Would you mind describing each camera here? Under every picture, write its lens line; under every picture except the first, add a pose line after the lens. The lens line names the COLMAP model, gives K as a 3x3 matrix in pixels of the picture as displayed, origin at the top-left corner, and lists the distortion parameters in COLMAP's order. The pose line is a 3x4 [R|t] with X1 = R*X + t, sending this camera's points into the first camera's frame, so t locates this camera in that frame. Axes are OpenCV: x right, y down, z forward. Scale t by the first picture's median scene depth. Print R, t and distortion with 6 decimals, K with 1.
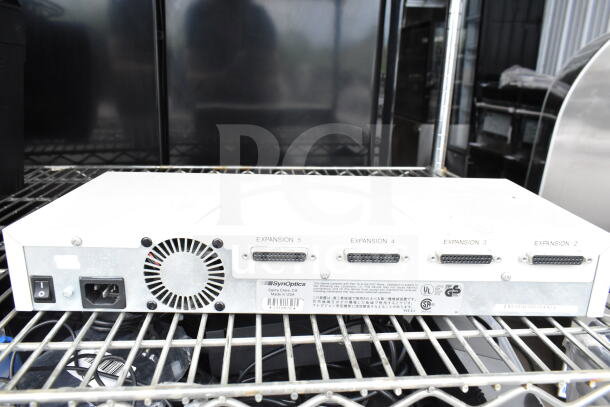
lens RADIAL K [[461.6, 0, 298.7], [0, 461.6, 205.9], [0, 0, 1]] dist [-0.036216, 0.030685]
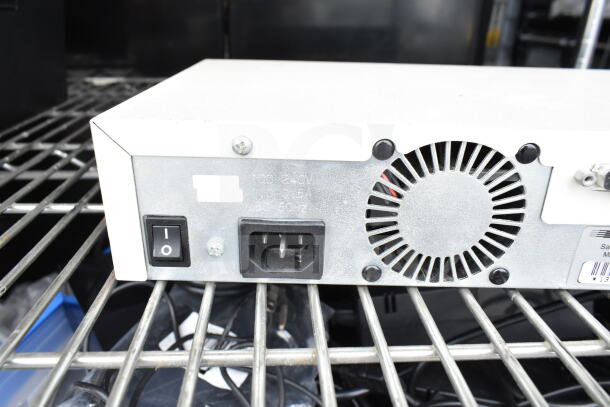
lens RADIAL K [[461.6, 0, 294.3], [0, 461.6, 196.8], [0, 0, 1]] dist [-0.036216, 0.030685]
pose [[0.999468, 0.010225, -0.030968, -0.392241], [-0.007023, 0.994778, 0.101816, 0.076057], [0.031847, -0.101545, 0.994321, 0.479518]]
